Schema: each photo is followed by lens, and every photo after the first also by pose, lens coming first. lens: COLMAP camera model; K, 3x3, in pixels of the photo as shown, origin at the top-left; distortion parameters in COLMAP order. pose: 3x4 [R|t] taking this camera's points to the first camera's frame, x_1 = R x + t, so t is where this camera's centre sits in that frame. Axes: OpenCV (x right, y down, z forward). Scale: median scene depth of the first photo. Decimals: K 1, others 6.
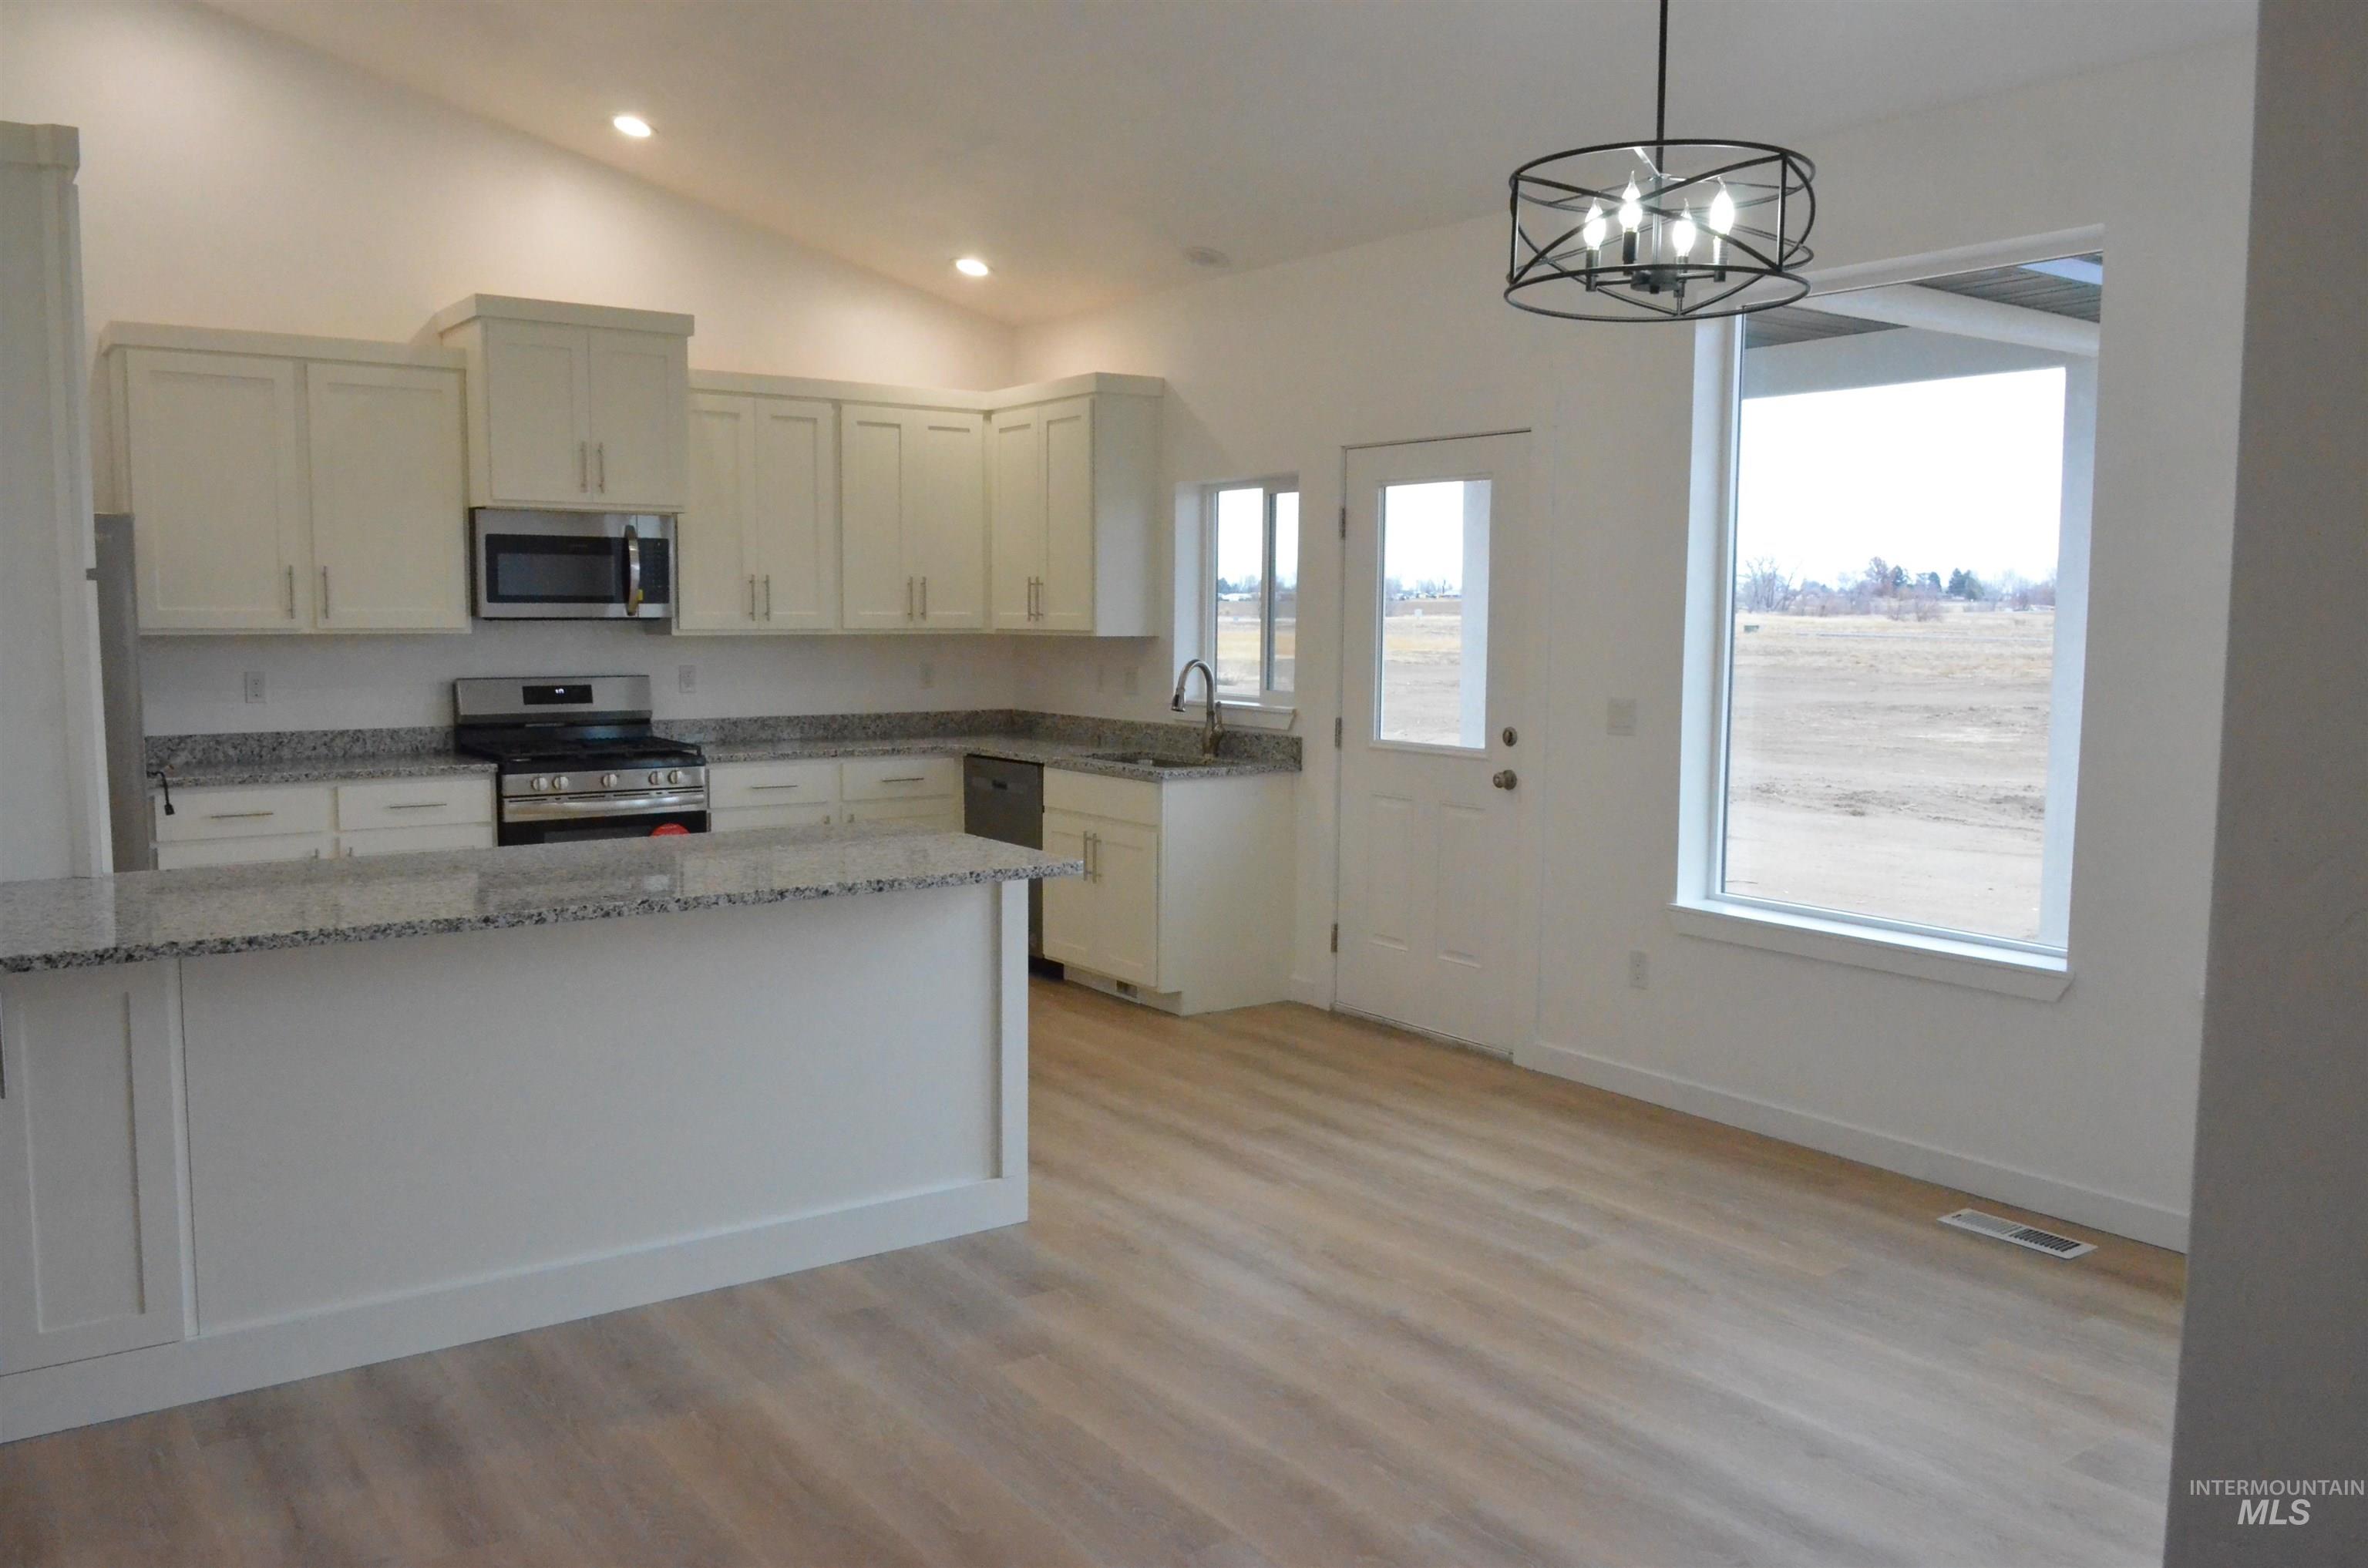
lens RADIAL K [[1793.1, 0, 1184.0], [0, 1793.1, 784.0], [0, 0, 1]] dist [-0.029521, 0.005568]
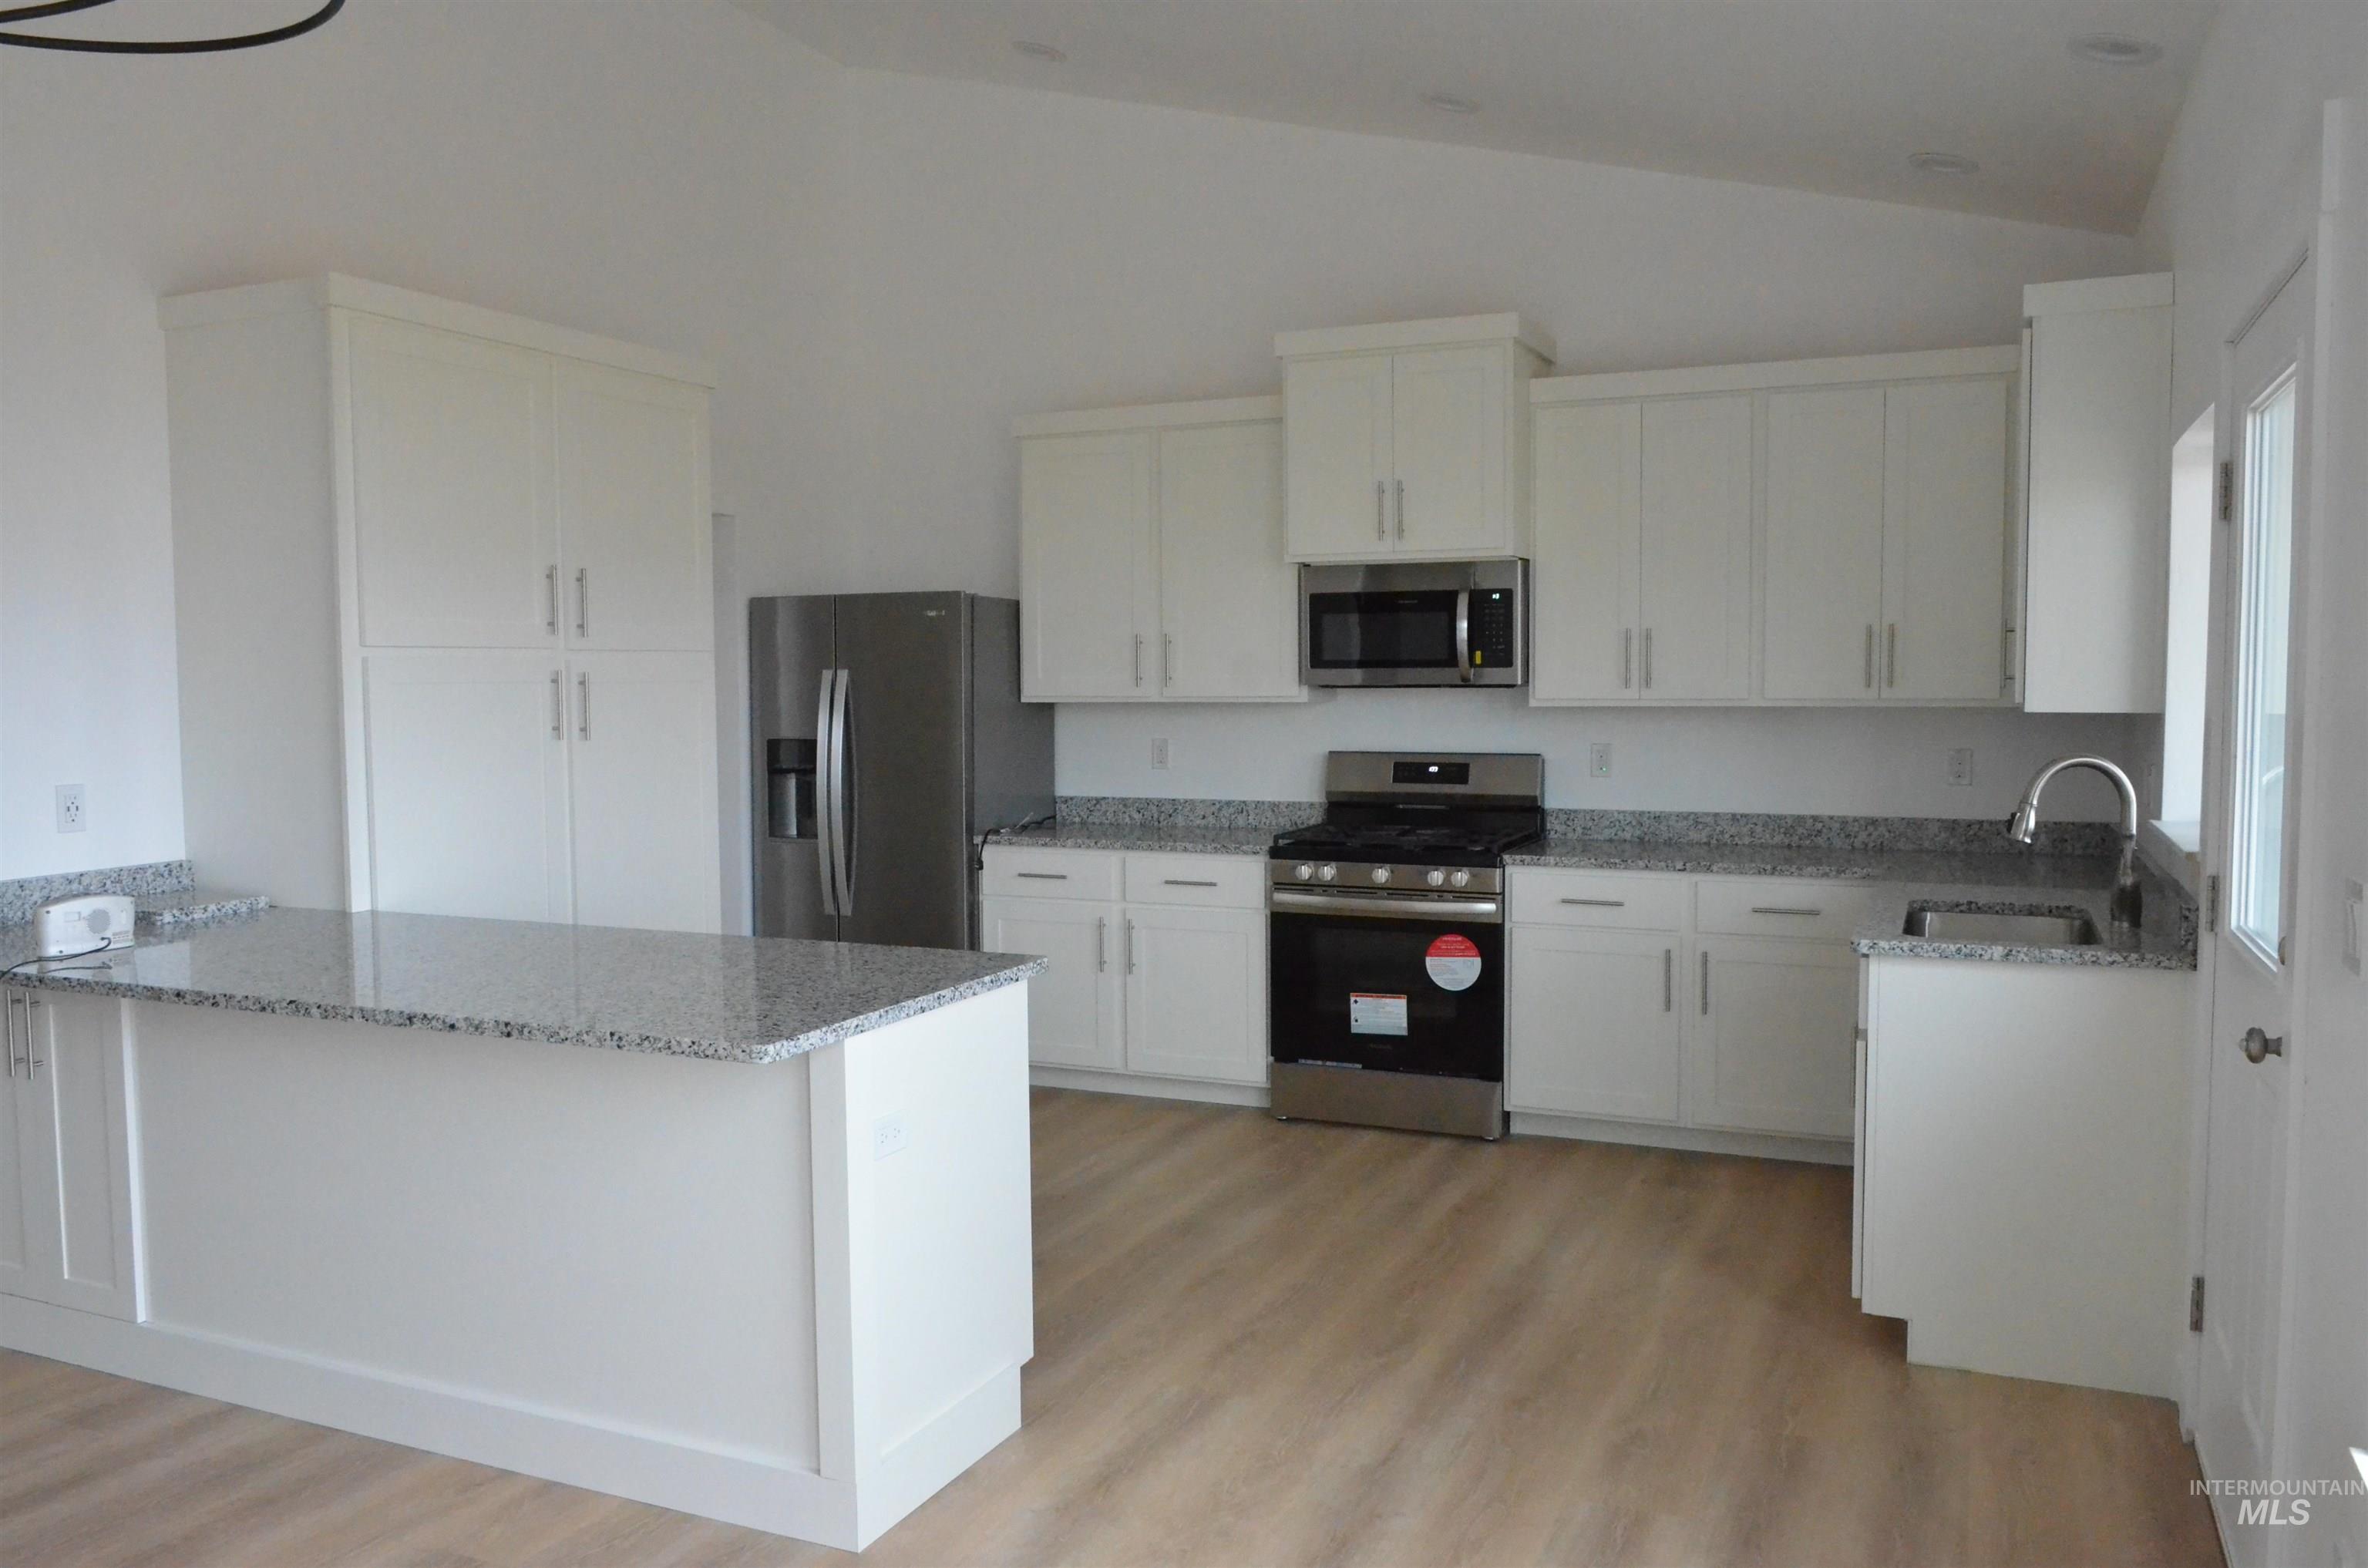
lens RADIAL K [[1795.9, 0, 1184.0], [0, 1795.9, 784.0], [0, 0, 1]] dist [-0.019471, -0.003690]
pose [[0.507269, 0.042716, -0.860729, 0.389533], [-0.074790, 0.997185, 0.005411, -0.045825], [0.858537, 0.061630, 0.509035, 0.511539]]
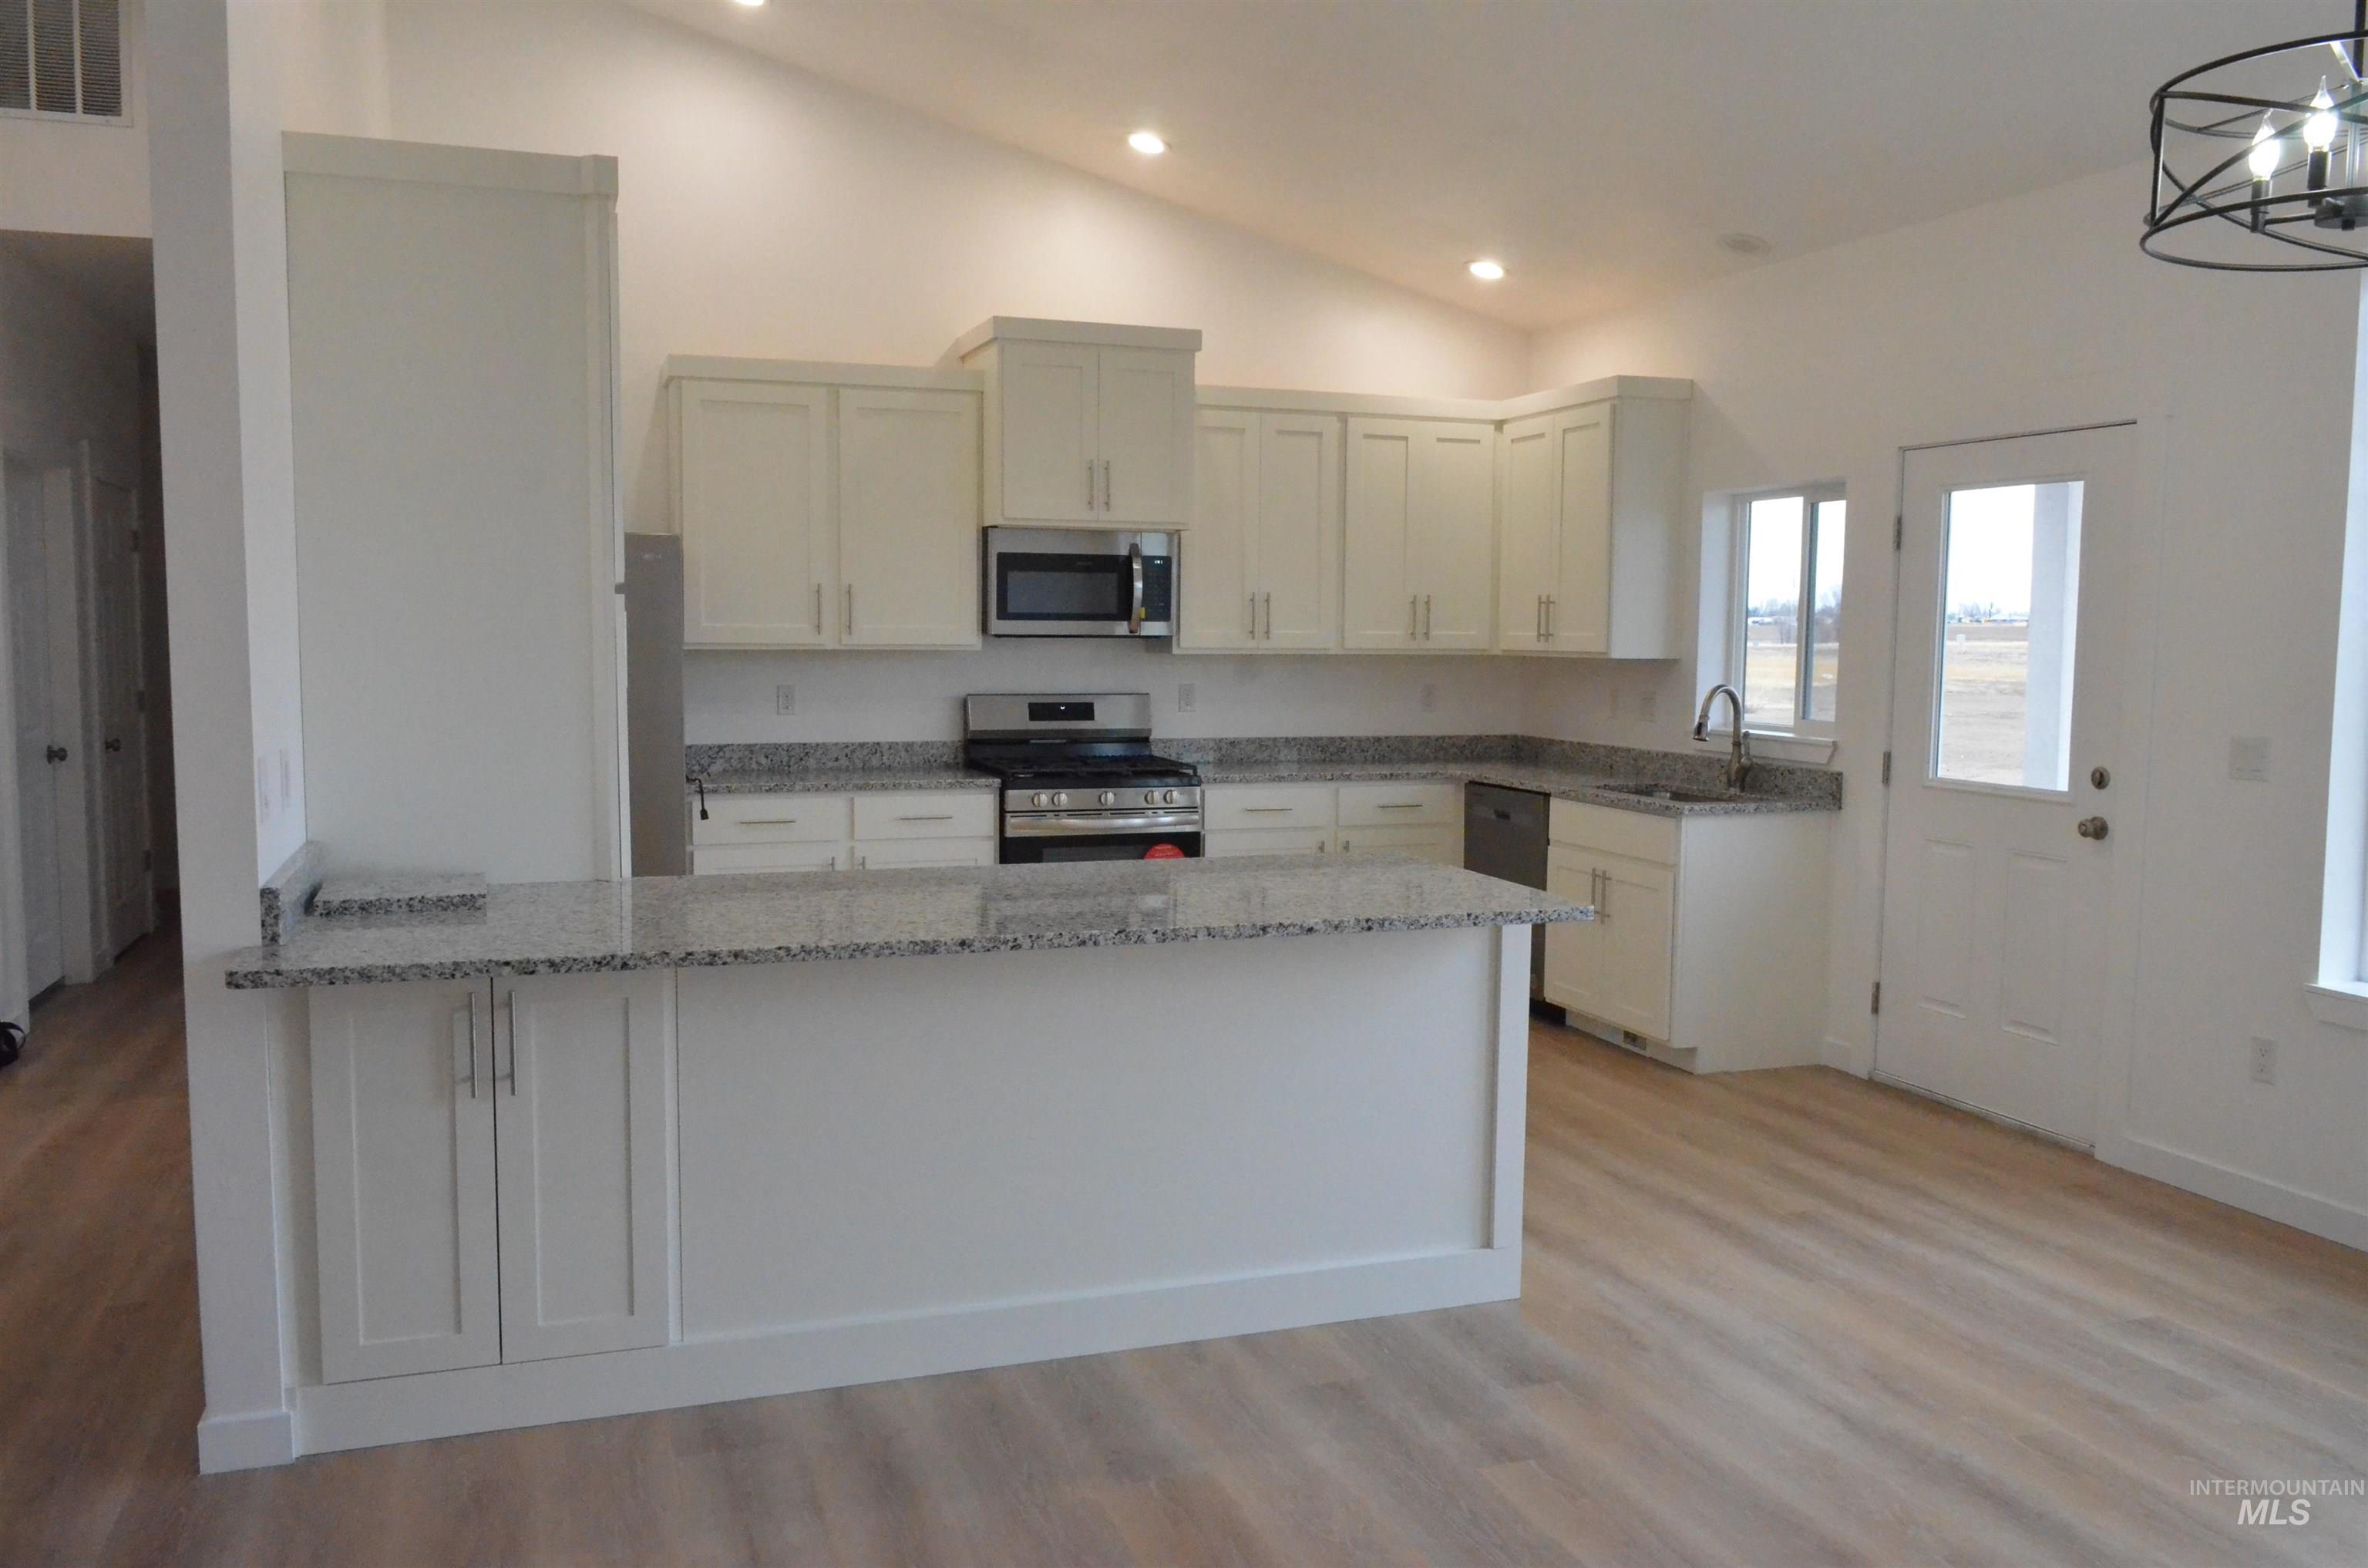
lens RADIAL K [[1795.9, 0, 1184.0], [0, 1795.9, 784.0], [0, 0, 1]] dist [-0.019471, -0.003690]
pose [[0.961343, 0.026194, -0.274104, -0.005929], [-0.029735, 0.999519, -0.008771, -0.002742], [0.273742, 0.016582, 0.961660, 0.050841]]
